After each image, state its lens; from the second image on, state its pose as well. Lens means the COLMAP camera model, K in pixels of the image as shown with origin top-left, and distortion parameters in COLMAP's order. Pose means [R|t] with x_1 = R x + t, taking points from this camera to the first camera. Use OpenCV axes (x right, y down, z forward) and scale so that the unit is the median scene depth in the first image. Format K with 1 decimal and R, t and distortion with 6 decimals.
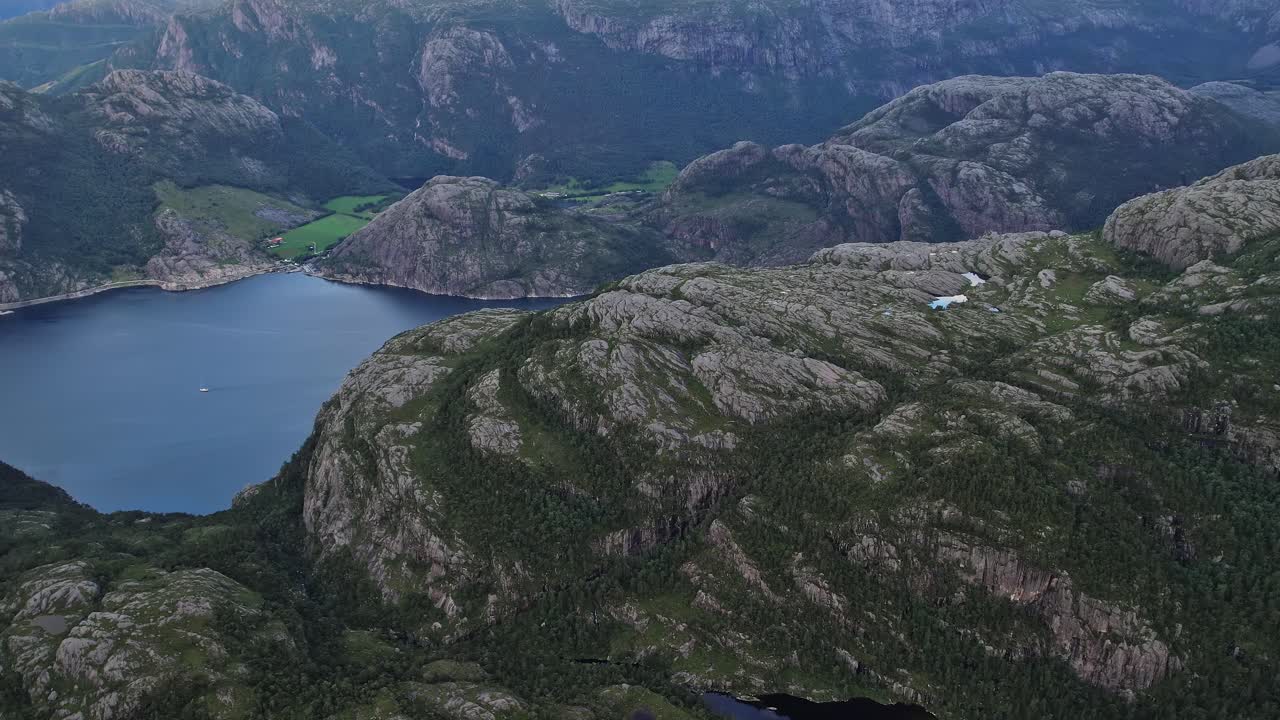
lens RADIAL K [[1115.4, 0, 640.0], [0, 1115.4, 360.0], [0, 0, 1]] dist [-0.063931, 0.000057]
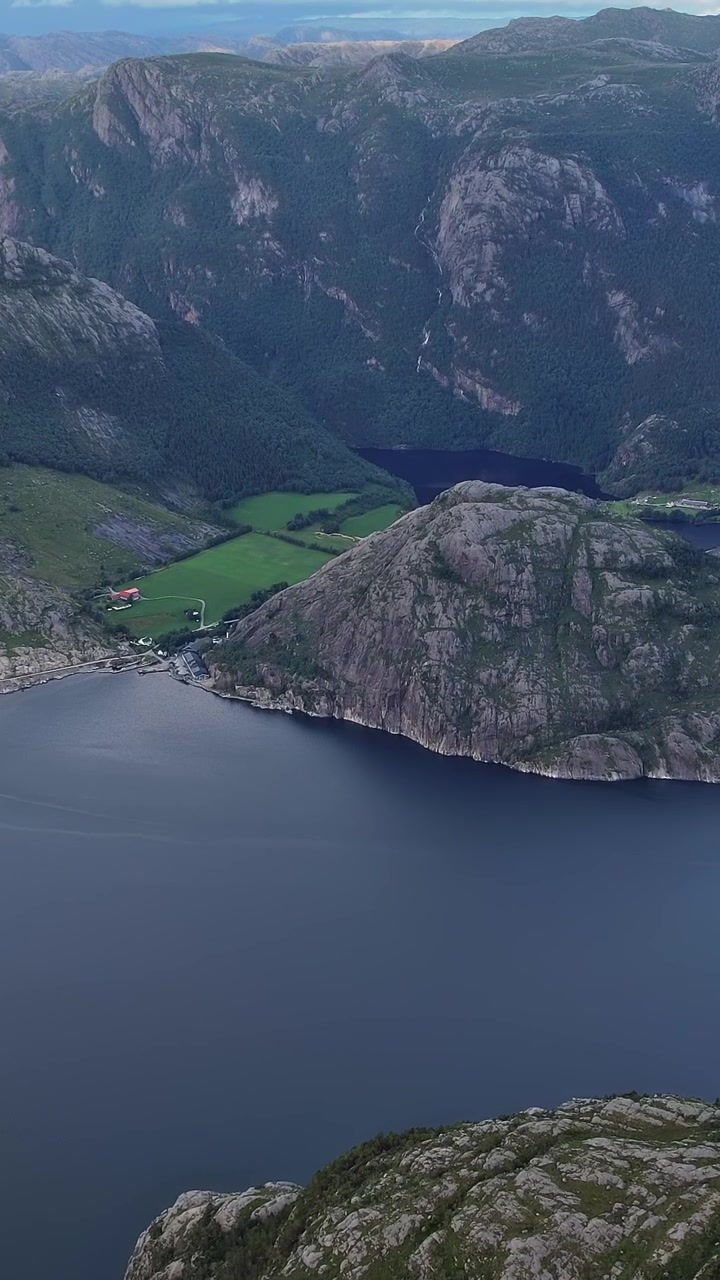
lens RADIAL K [[1983.1, 0, 360.0], [0, 1983.1, 640.0], [0, 0, 1]] dist [-0.038383, -0.052390]
pose [[0.975158, 0.062740, -0.212438, -0.039690], [-0.070308, 0.997125, -0.028250, -0.066281], [0.210055, 0.042485, 0.976766, 0.161260]]
